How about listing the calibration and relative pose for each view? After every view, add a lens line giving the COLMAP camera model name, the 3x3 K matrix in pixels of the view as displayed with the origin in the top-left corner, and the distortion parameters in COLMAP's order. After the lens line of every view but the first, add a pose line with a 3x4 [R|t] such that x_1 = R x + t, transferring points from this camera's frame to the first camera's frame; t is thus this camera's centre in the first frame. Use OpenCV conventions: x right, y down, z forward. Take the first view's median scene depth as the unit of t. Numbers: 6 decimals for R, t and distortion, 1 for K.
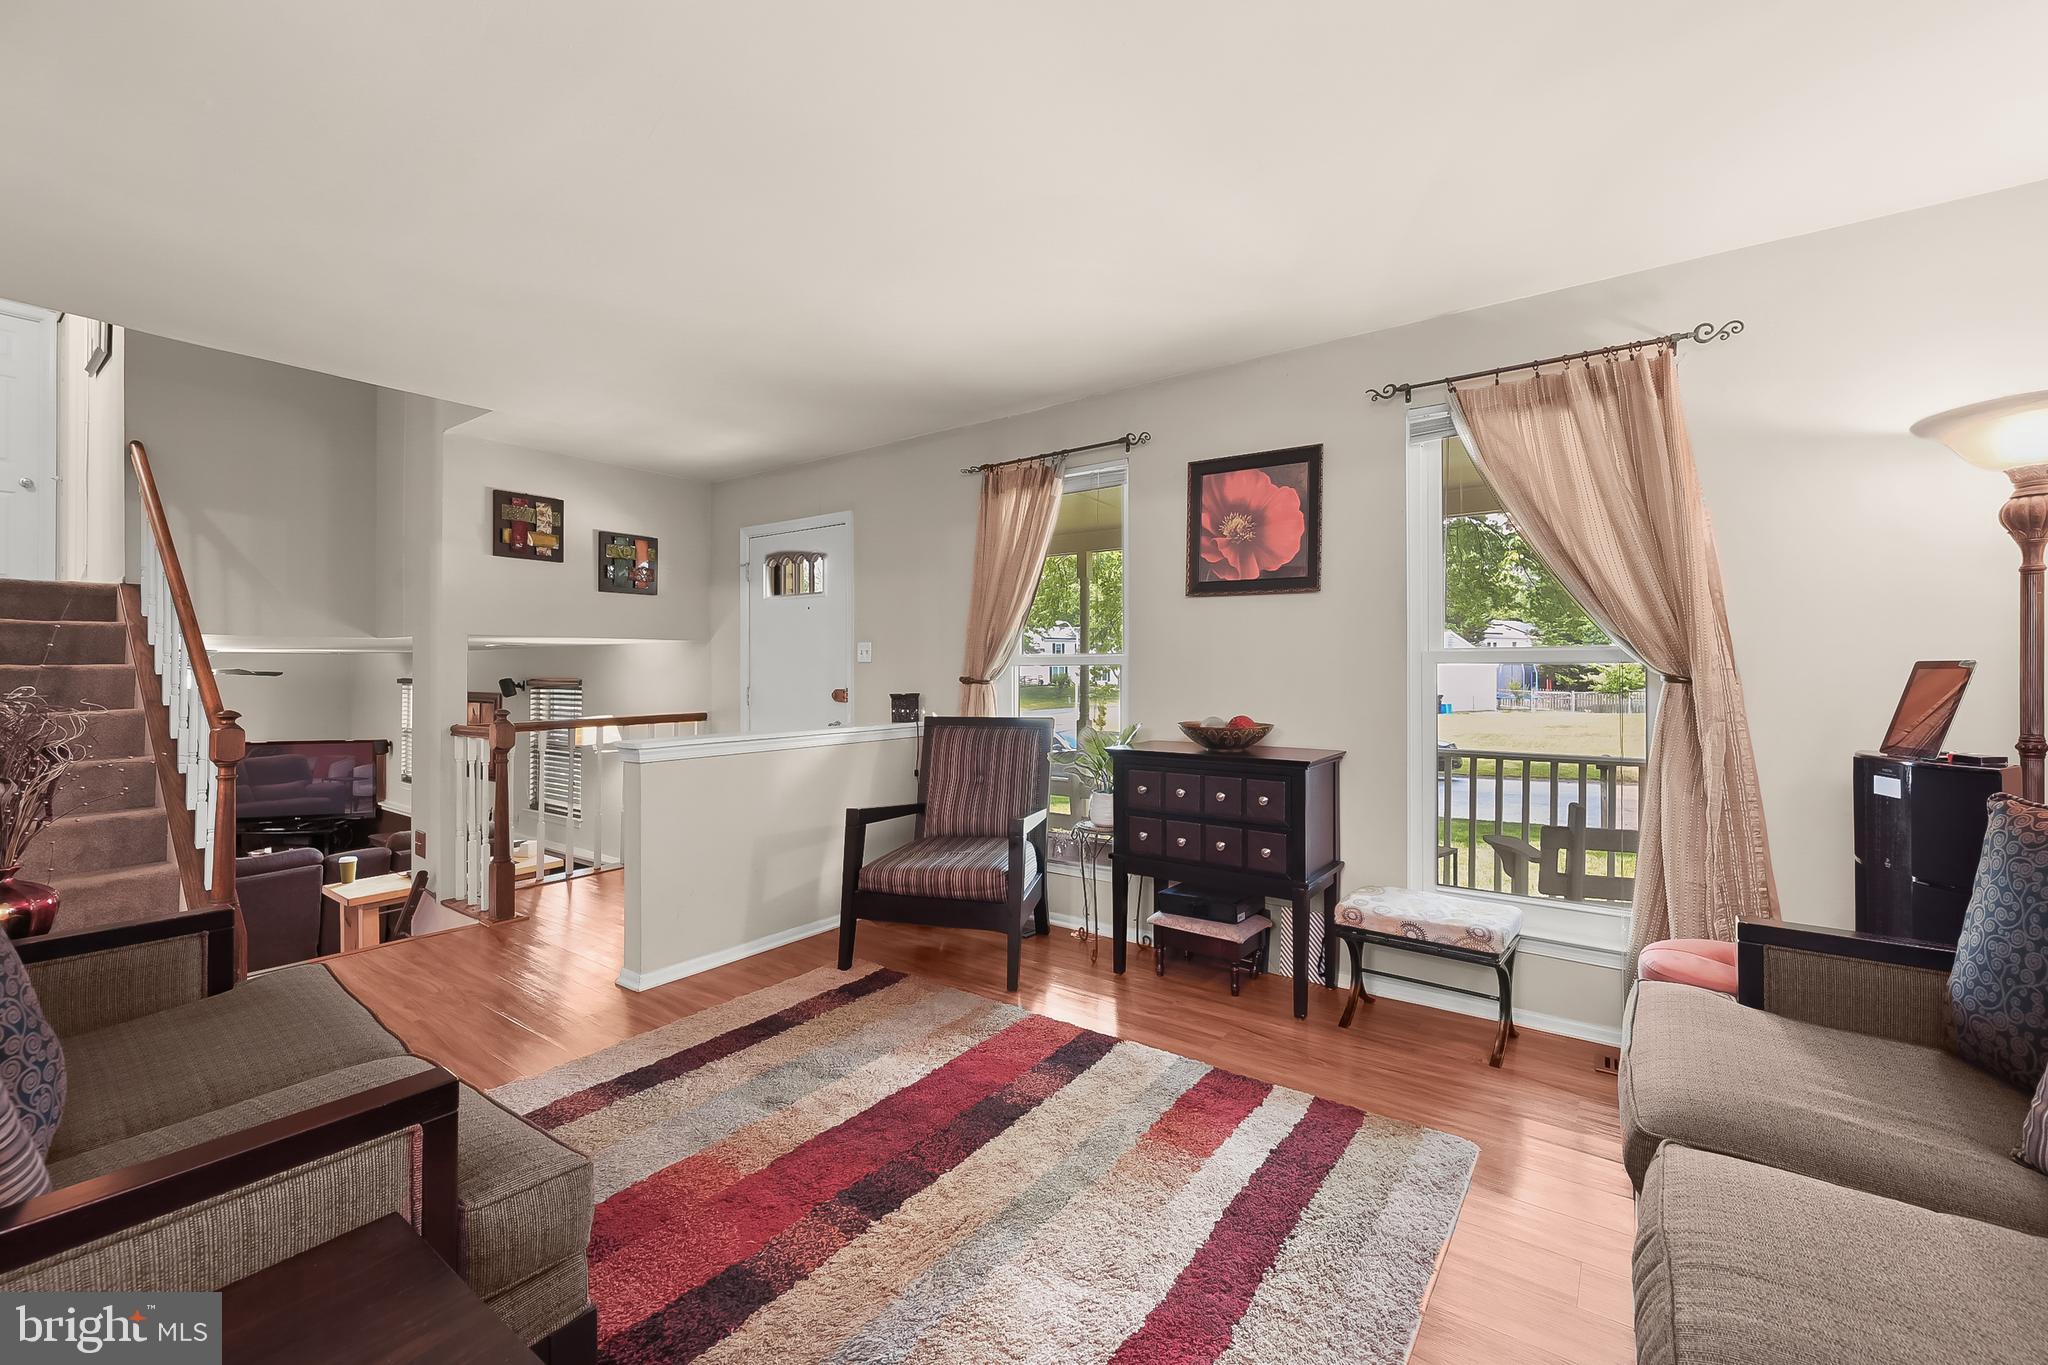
lens RADIAL K [[840.2, 0, 1042.5], [0, 840.2, 666.2], [0, 0, 1]] dist [-0.002382, 0.001047]
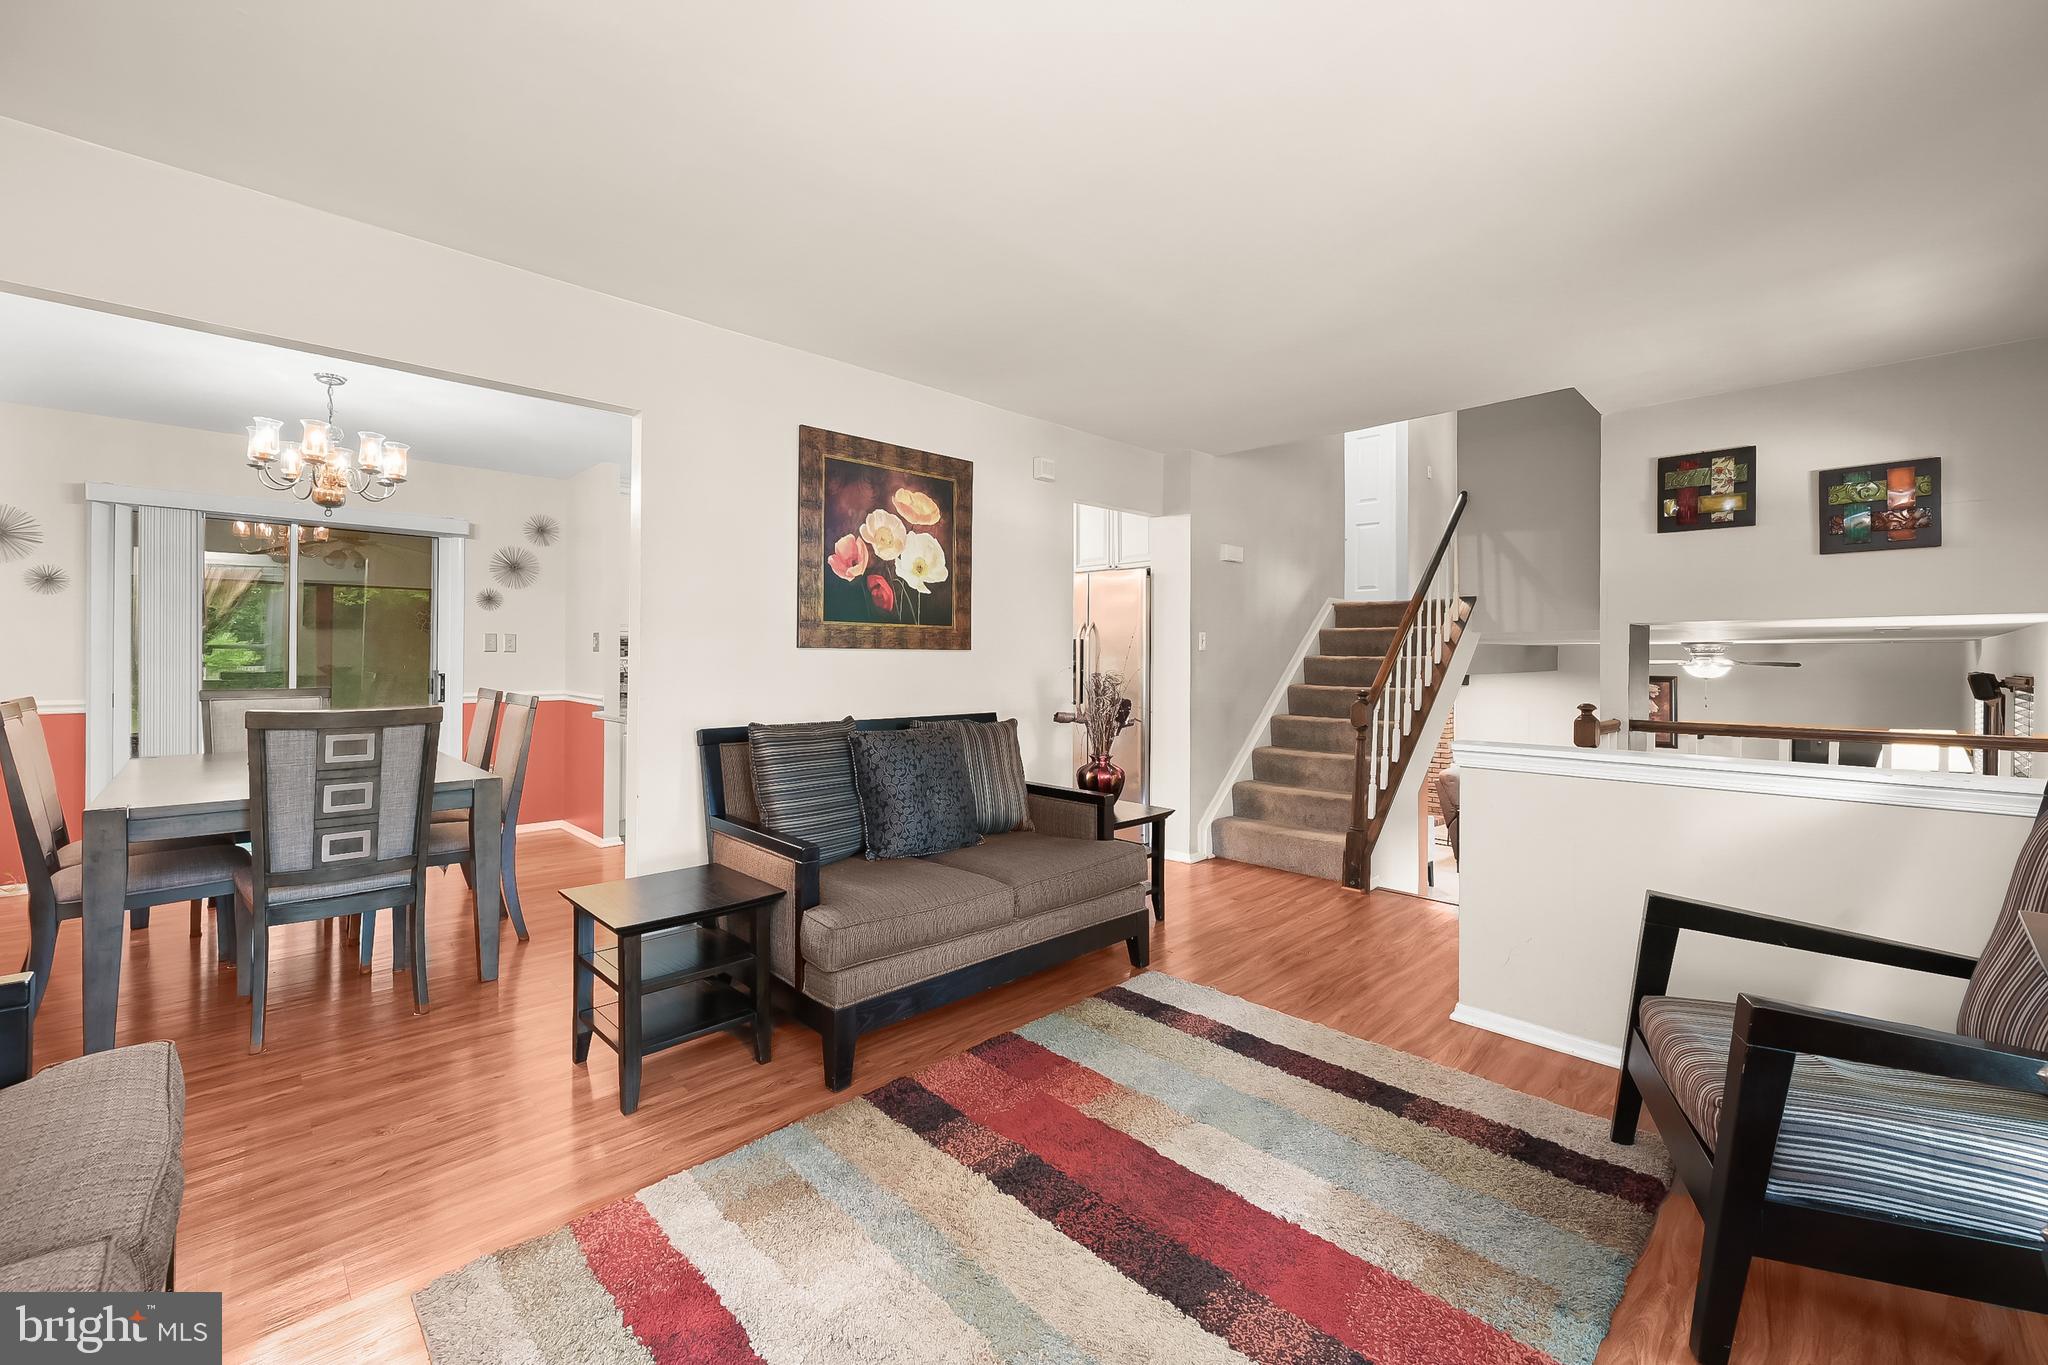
lens RADIAL K [[840.2, 0, 1030.2], [0, 840.2, 651.1], [0, 0, 1]] dist [-0.002382, 0.001047]
pose [[-0.176739, -0.004716, -0.984246, 0.503565], [0.002762, 0.999982, -0.005287, -0.004711], [0.984254, -0.003653, -0.176723, 0.735390]]
